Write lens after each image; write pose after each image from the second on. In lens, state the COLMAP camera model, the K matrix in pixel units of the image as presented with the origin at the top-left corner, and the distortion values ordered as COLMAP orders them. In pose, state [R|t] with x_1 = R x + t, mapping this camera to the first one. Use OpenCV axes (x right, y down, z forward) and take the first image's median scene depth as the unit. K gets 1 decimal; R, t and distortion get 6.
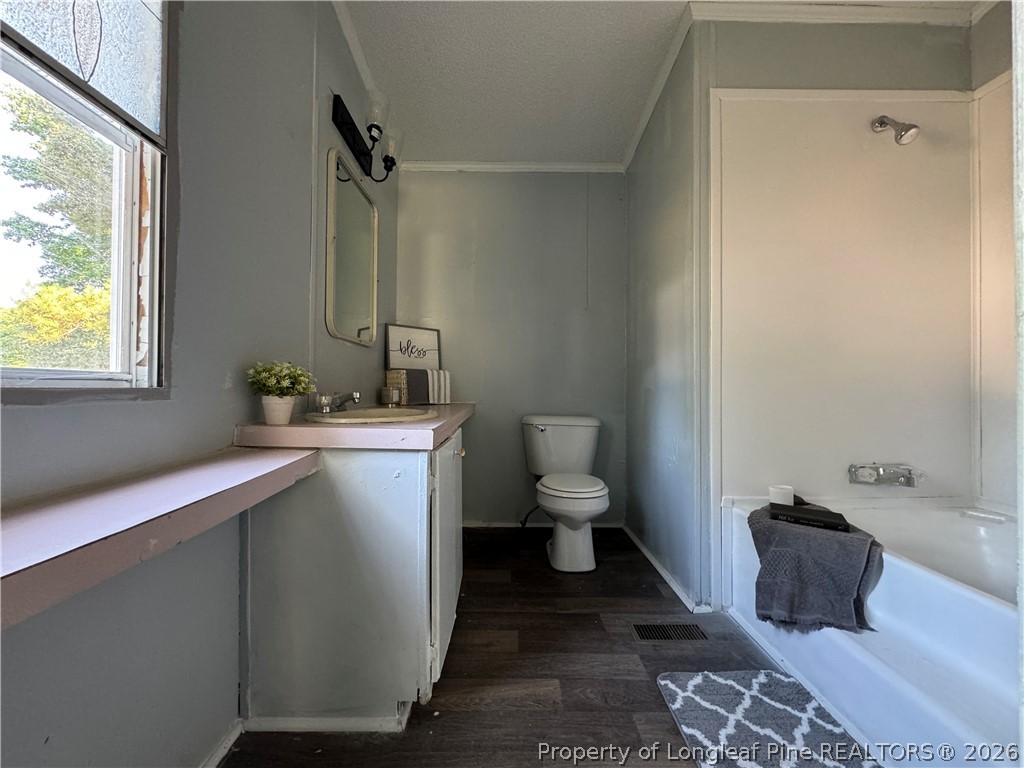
lens RADIAL K [[407.0, 0, 510.1], [0, 407.0, 381.5], [0, 0, 1]] dist [-0.001716, -0.000399]
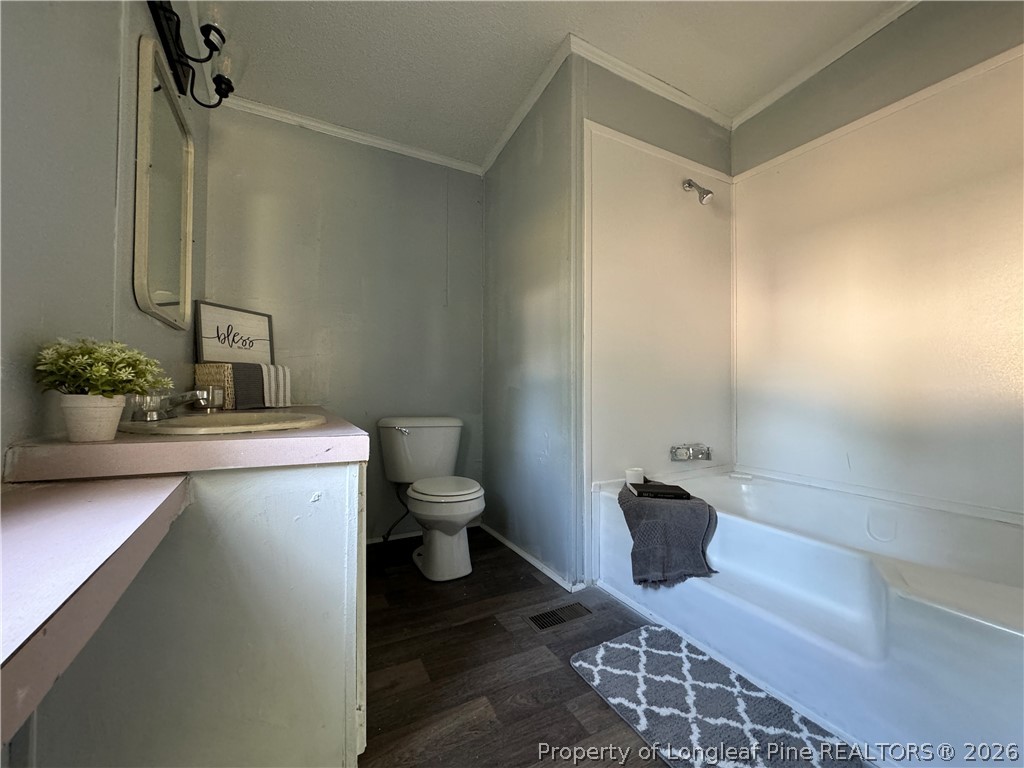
lens RADIAL K [[407.0, 0, 510.1], [0, 407.0, 381.5], [0, 0, 1]] dist [-0.001716, -0.000399]
pose [[0.884841, 0.007336, 0.465834, -0.203798], [-0.005028, 0.999968, -0.006197, 0.010655], [-0.465865, 0.003141, 0.884850, 0.108059]]
